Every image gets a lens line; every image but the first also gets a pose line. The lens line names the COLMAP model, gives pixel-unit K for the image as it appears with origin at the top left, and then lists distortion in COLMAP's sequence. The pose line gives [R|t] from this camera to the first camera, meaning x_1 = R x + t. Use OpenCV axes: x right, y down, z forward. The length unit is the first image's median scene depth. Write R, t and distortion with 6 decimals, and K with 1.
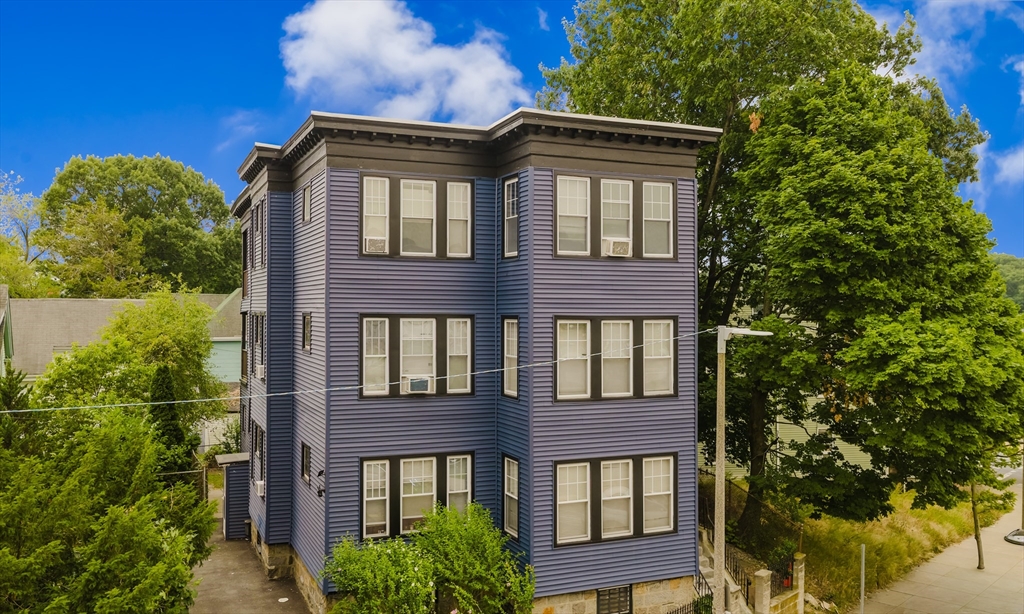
lens RADIAL K [[882.5, 0, 512.0], [0, 882.5, 307.0], [0, 0, 1]] dist [-0.004965, 0.004025]
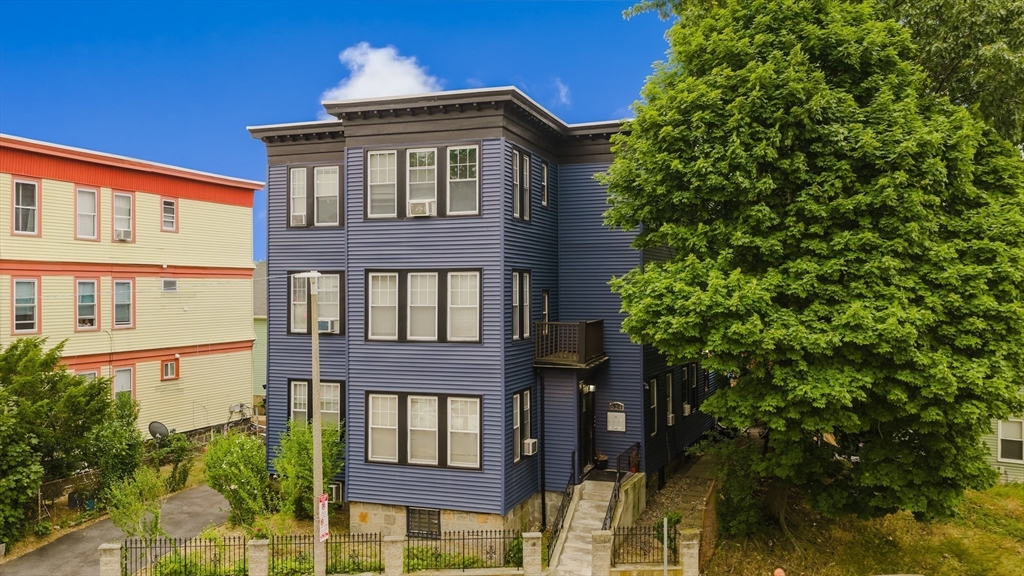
lens RADIAL K [[848.6, 0, 512.0], [0, 848.6, 288.0], [0, 0, 1]] dist [0.001441, -0.001157]
pose [[0.734628, -0.006556, -0.678438, 0.922517], [0.006854, 0.999974, -0.002242, 0.037280], [0.678435, -0.003004, 0.734654, 0.272634]]
